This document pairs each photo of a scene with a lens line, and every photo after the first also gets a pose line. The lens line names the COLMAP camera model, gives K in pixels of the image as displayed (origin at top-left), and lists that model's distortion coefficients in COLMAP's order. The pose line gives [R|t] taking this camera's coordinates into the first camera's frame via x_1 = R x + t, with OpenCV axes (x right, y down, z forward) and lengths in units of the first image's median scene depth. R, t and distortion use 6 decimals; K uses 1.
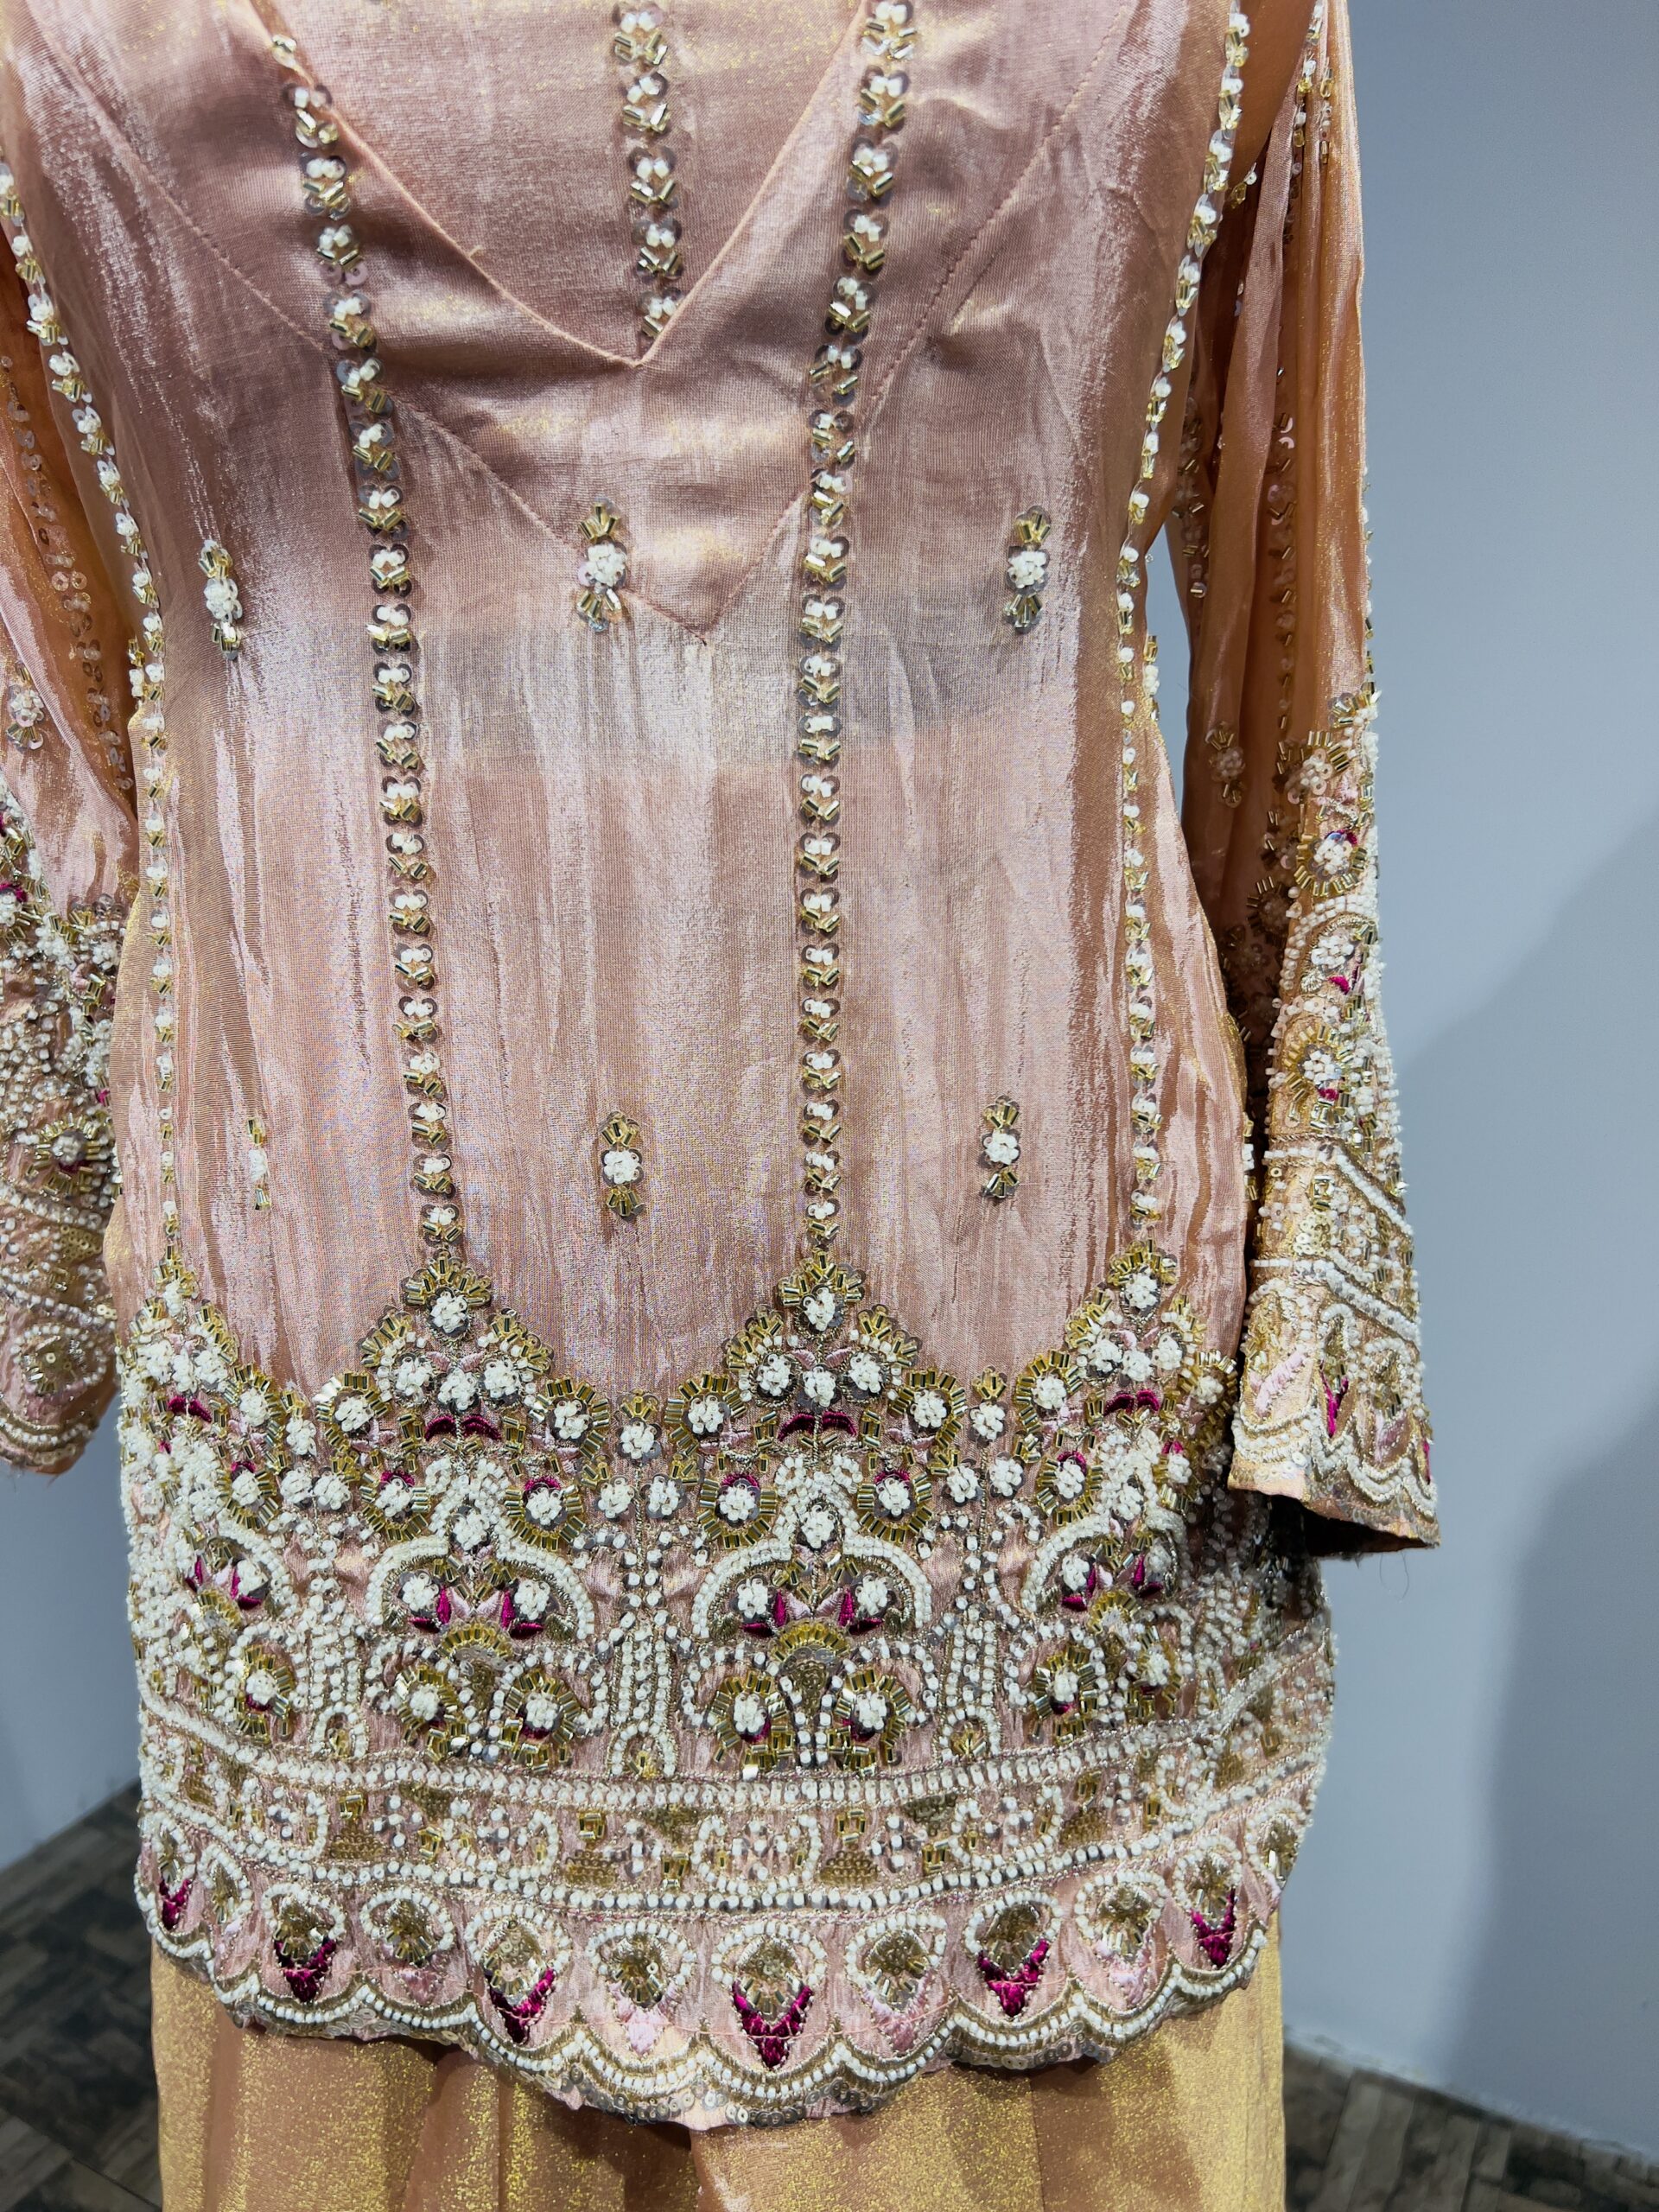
lens RADIAL K [[1692.4, 0, 794.5], [0, 1692.4, 1101.1], [0, 0, 1]] dist [0.048732, -0.065829]
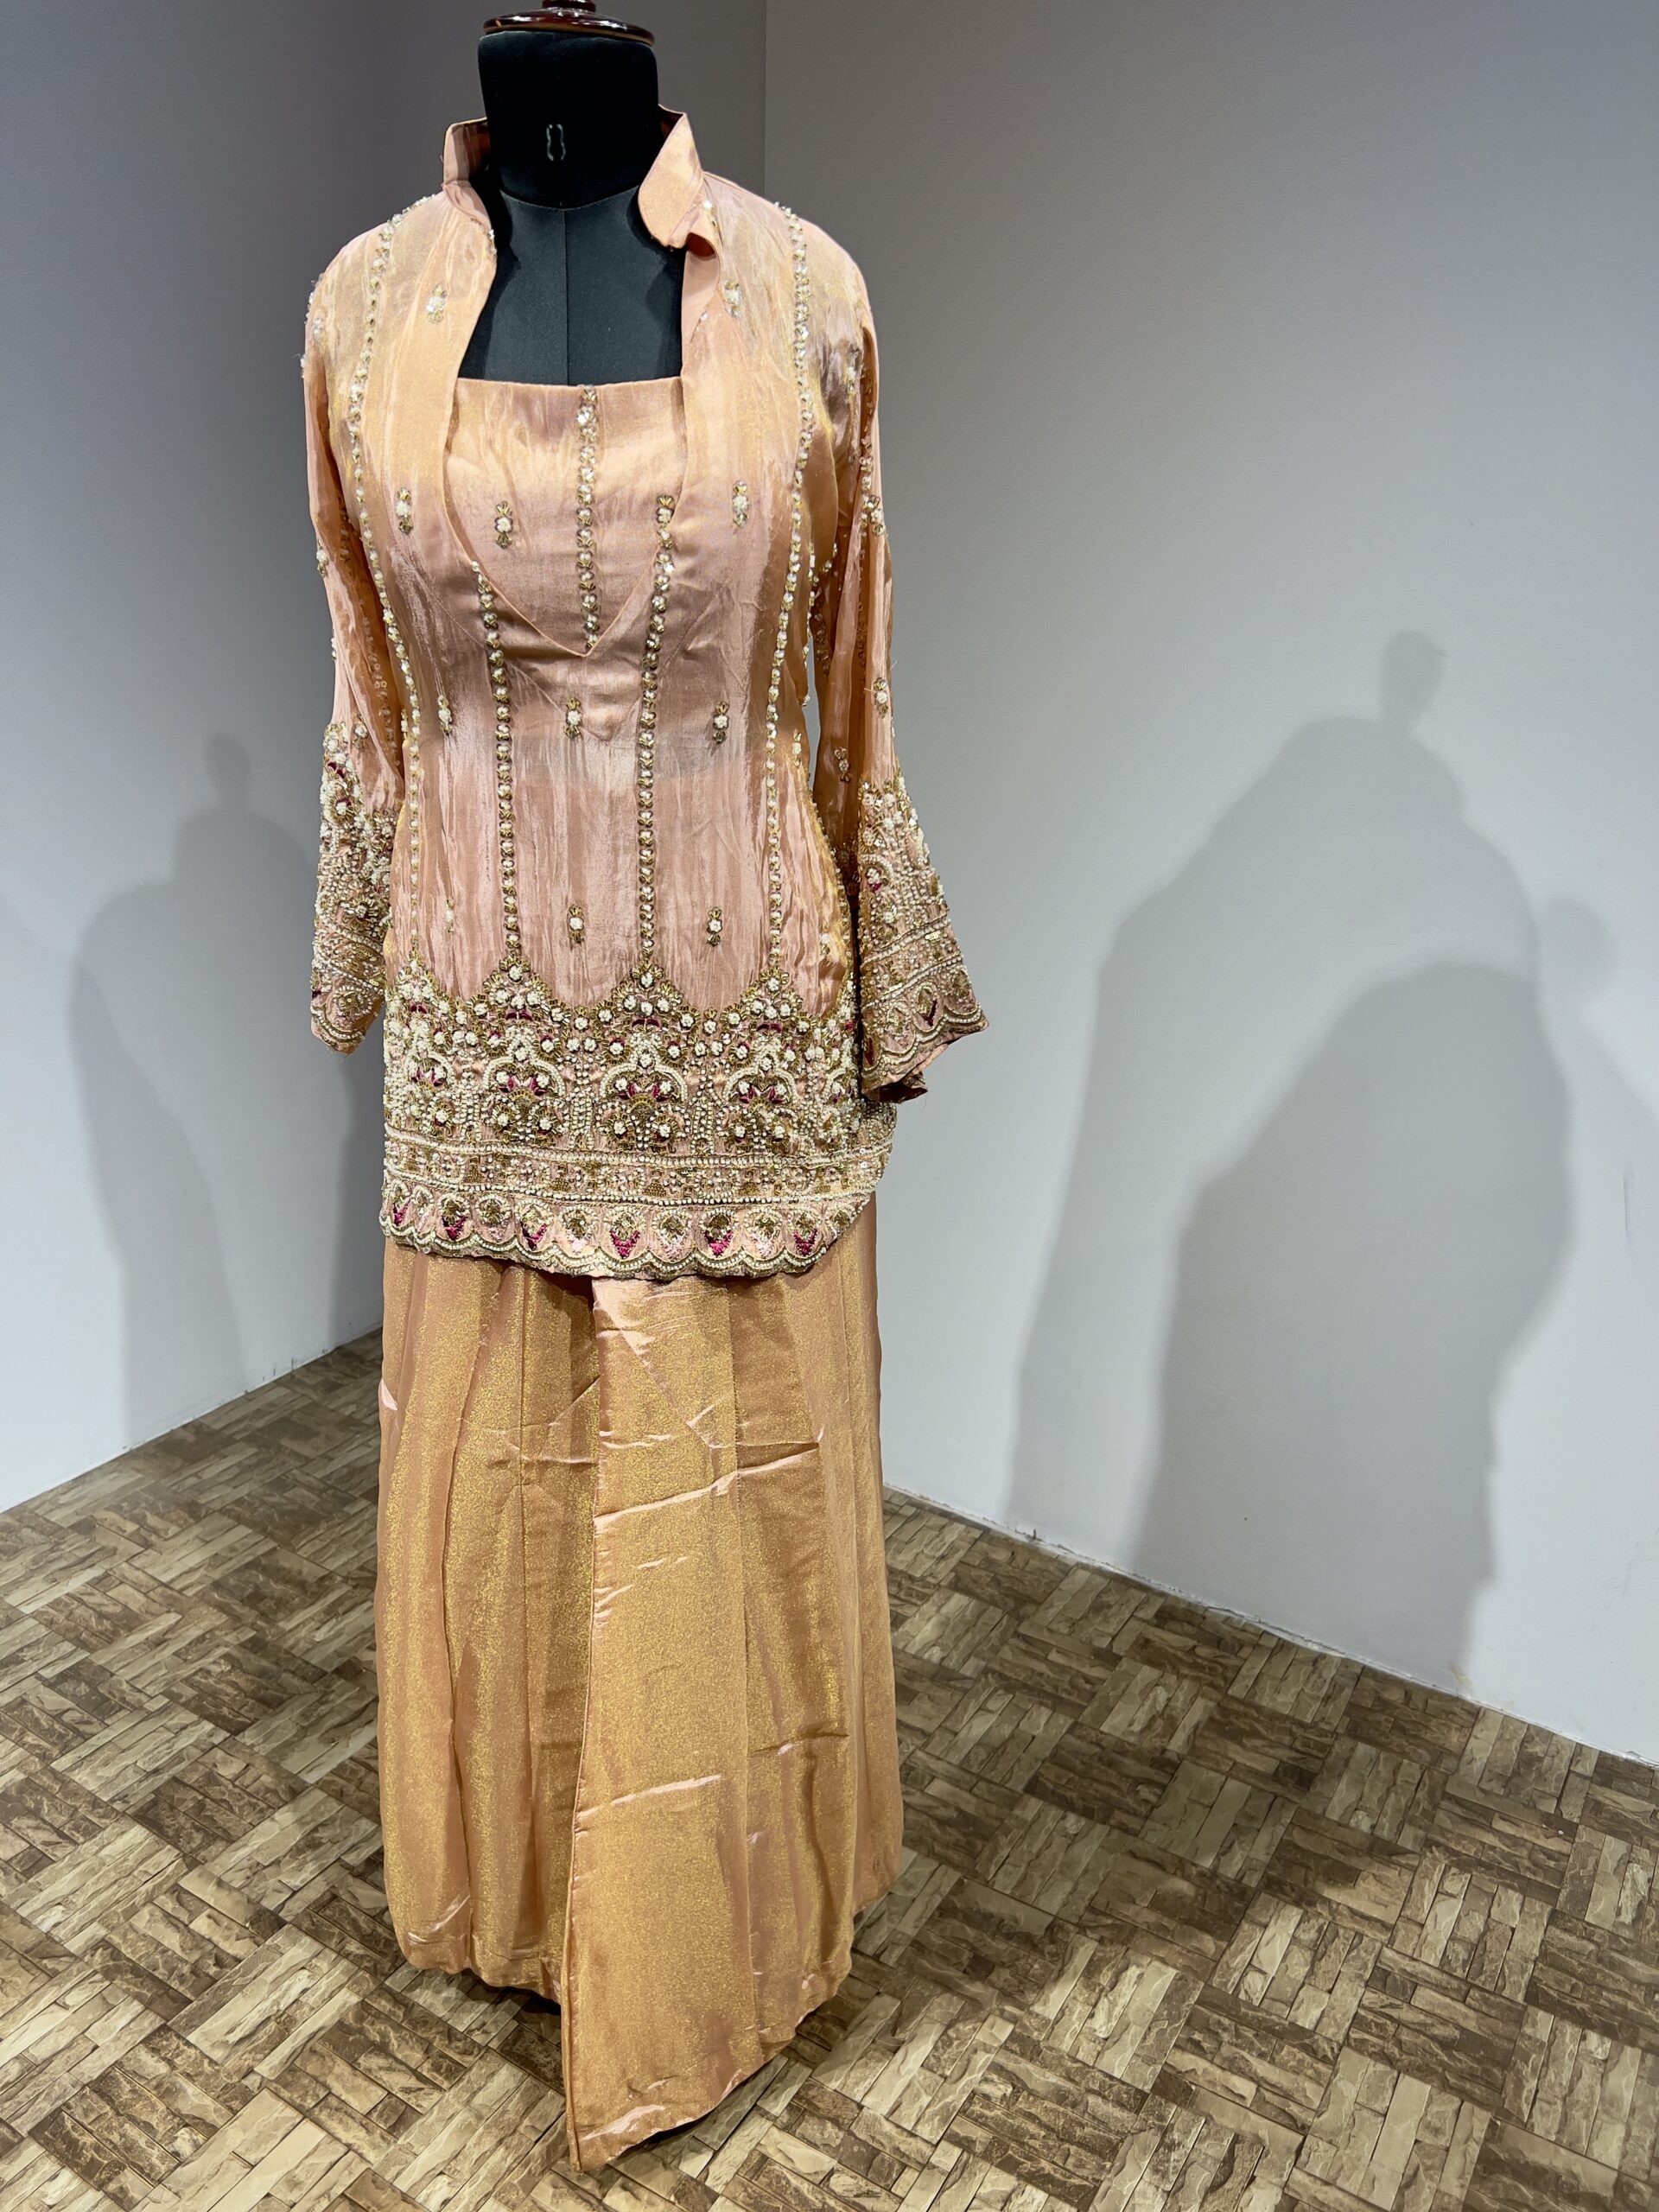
lens RADIAL K [[1692.4, 0, 828.2], [0, 1692.4, 1149.4], [0, 0, 1]] dist [0.048732, -0.065829]
pose [[0.997648, 0.061545, -0.030179, 0.404936], [-0.057477, 0.990995, 0.120932, 0.043748], [0.037350, -0.118913, 0.992202, -1.753662]]
